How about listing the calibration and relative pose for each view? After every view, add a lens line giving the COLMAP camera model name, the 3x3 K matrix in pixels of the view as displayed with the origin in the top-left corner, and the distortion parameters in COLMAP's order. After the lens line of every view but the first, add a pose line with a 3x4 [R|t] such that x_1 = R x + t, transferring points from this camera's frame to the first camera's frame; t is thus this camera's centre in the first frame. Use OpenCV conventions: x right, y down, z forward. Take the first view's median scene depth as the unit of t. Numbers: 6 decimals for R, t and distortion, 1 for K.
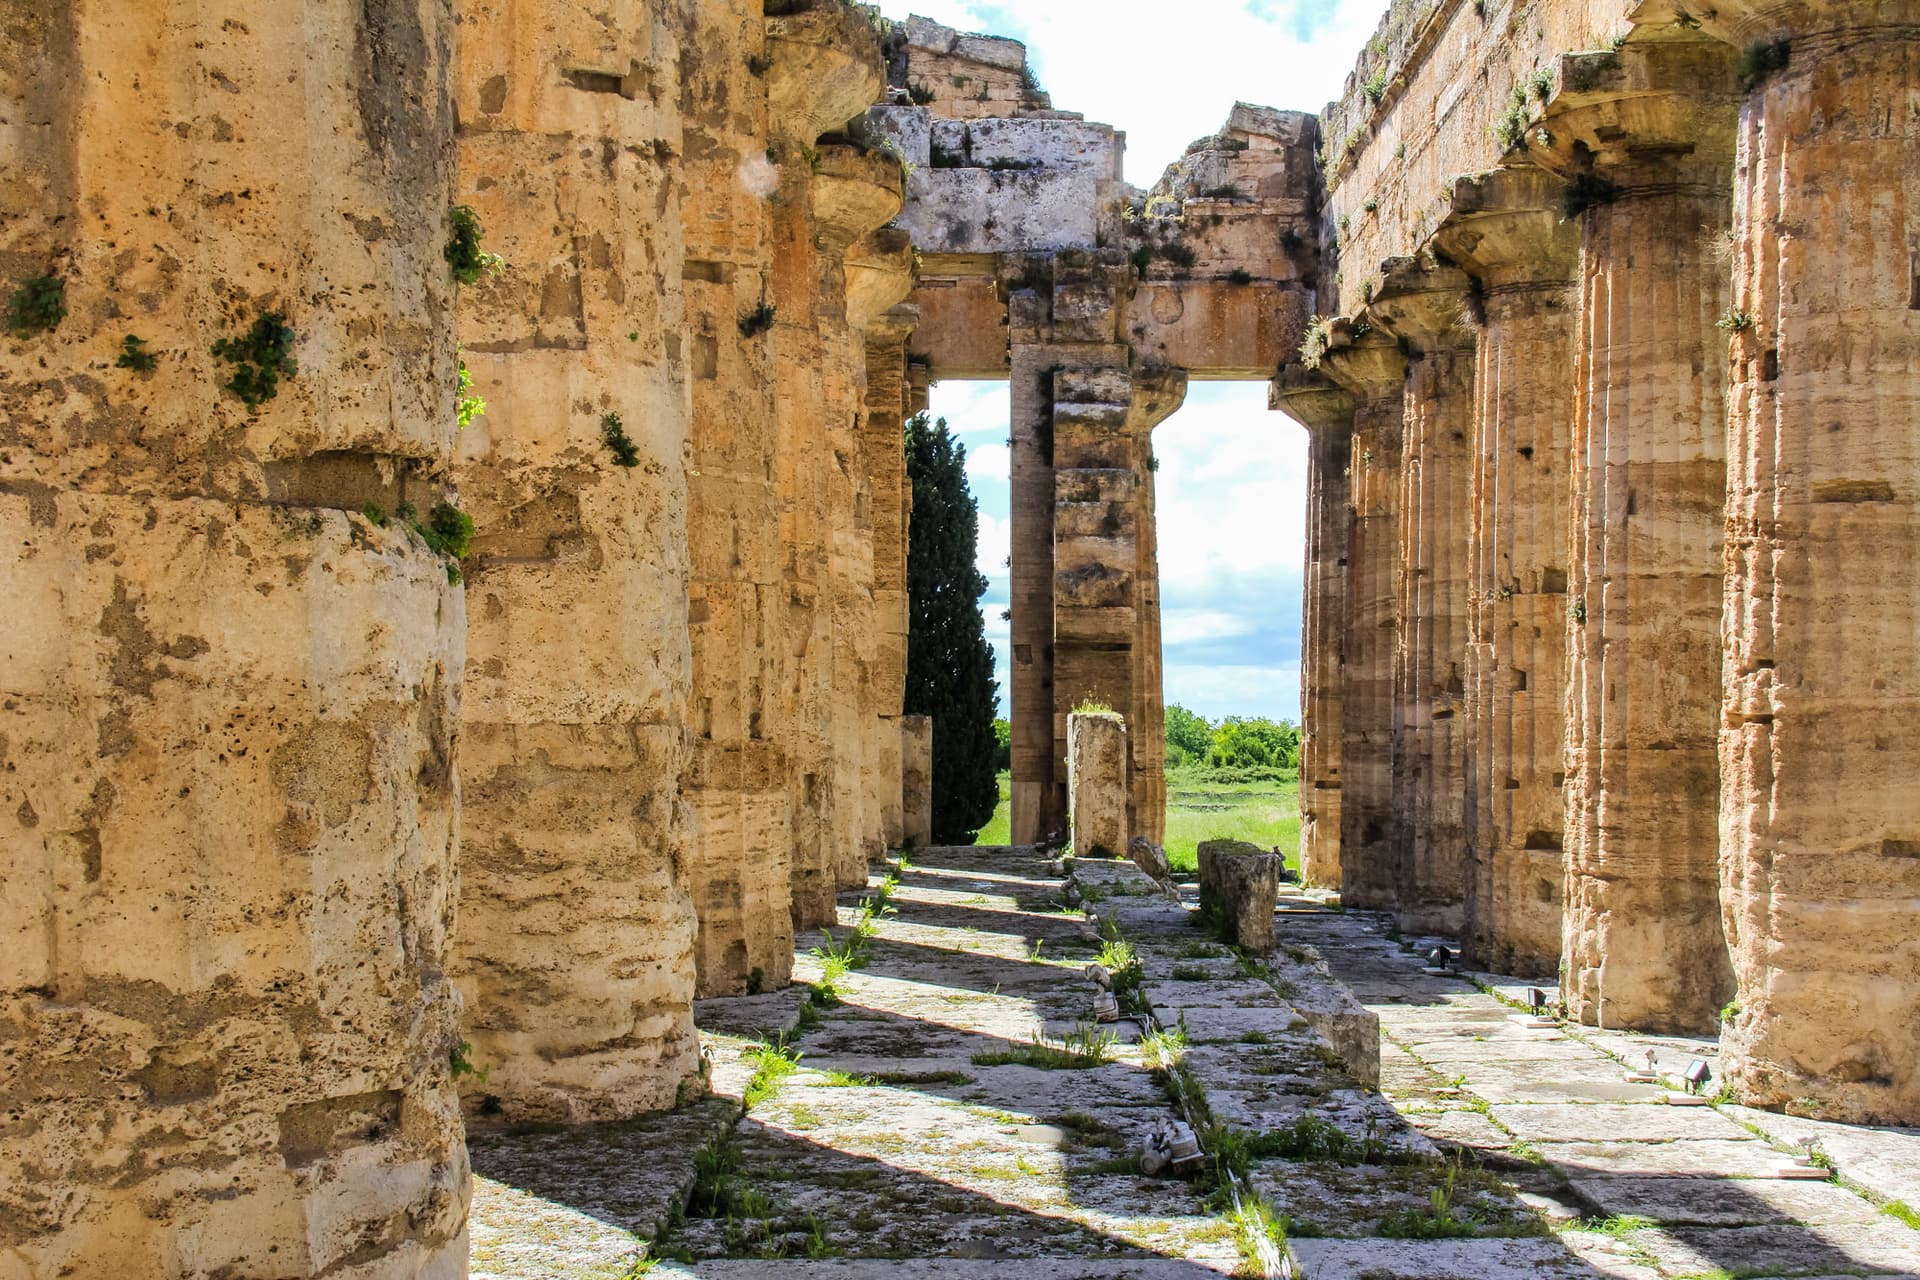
lens RADIAL K [[2995.8, 0, 992.1], [0, 2995.8, 667.5], [0, 0, 1]] dist [0.103516, 0.686977]
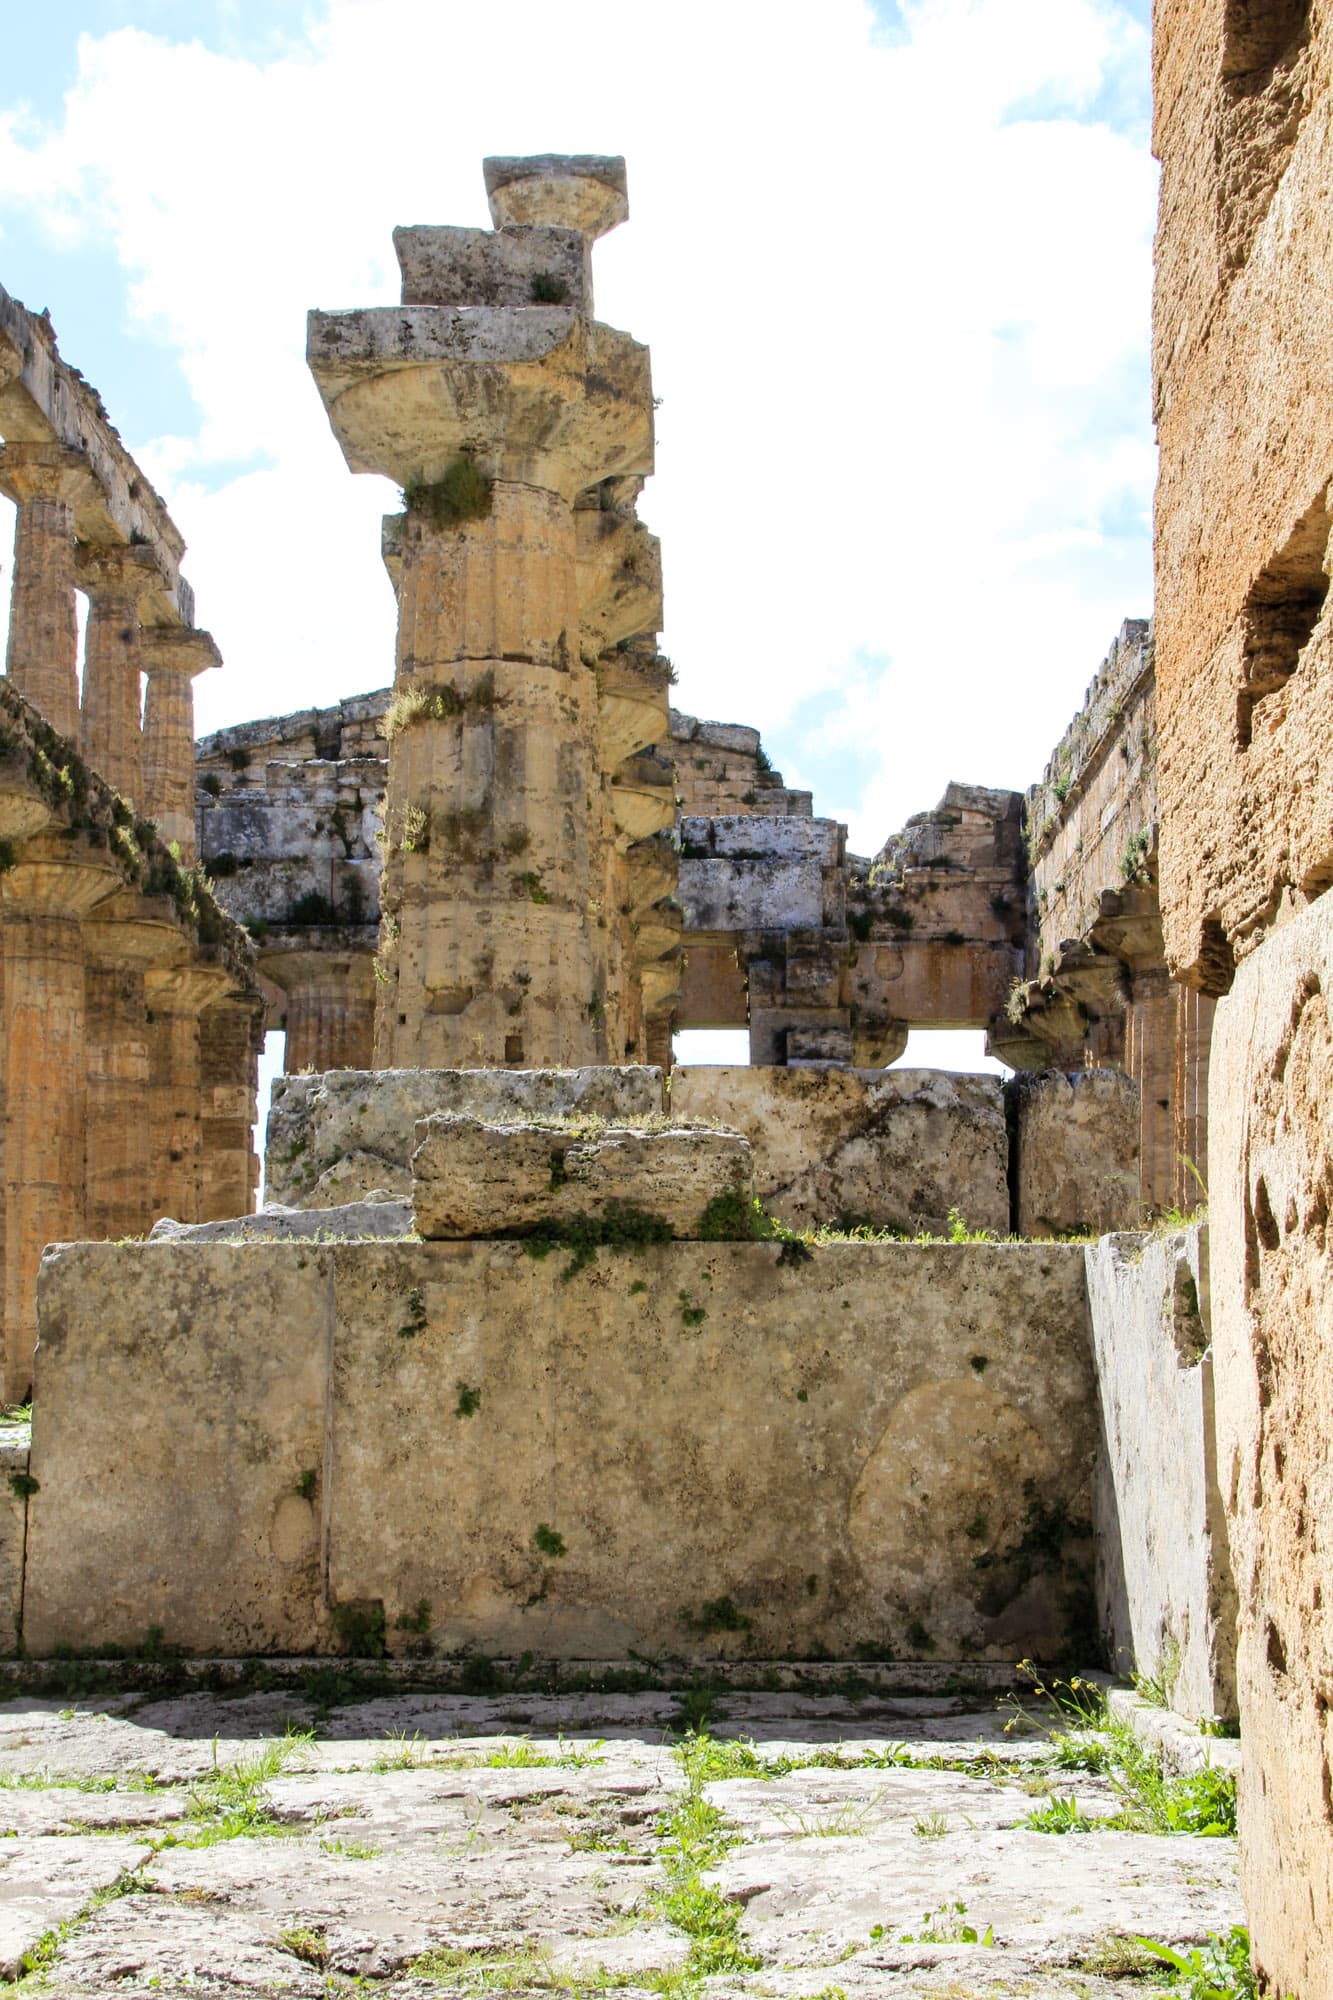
lens RADIAL K [[3120.7, 0, 666.5], [0, 3120.7, 1000.0], [0, 0, 1]] dist [0.103516, 0.686977]
pose [[0.999839, -0.002082, -0.017833, -0.004352], [0.000295, 0.995024, -0.099636, 0.010029], [0.017952, 0.099615, 0.994864, -0.198866]]
